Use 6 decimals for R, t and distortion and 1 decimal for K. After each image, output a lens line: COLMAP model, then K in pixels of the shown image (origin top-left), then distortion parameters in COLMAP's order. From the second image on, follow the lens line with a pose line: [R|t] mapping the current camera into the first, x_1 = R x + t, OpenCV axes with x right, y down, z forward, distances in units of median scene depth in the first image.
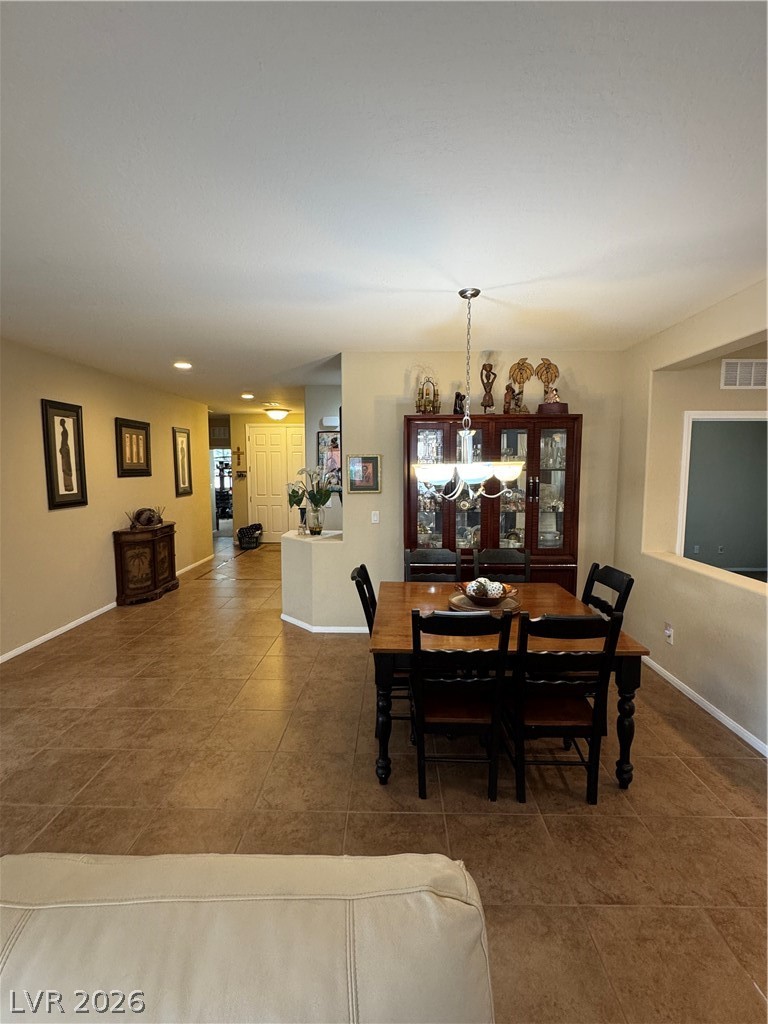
lens RADIAL K [[469.4, 0, 386.1], [0, 469.4, 513.1], [0, 0, 1]] dist [-0.000804, -0.000249]
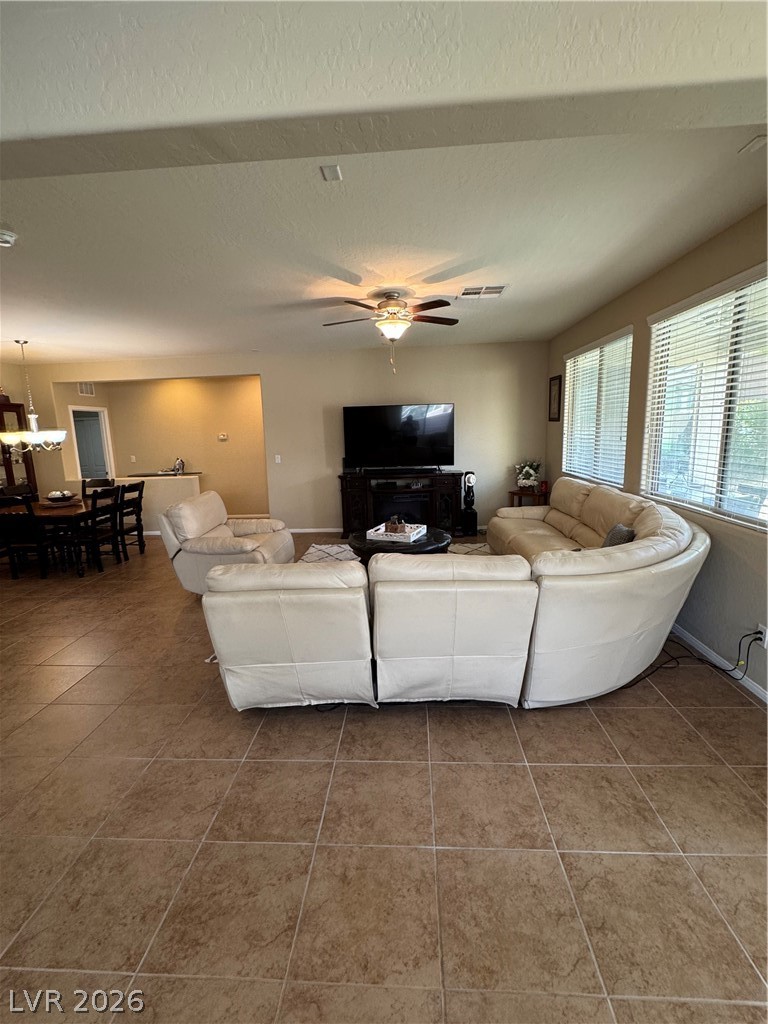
lens RADIAL K [[469.4, 0, 383.9], [0, 469.4, 511.5], [0, 0, 1]] dist [-0.000804, -0.000249]
pose [[0.034891, -0.175844, 0.983800, -1.685966], [0.123647, 0.977595, 0.170350, 0.059022], [-0.991713, 0.115700, 0.055852, -0.466679]]
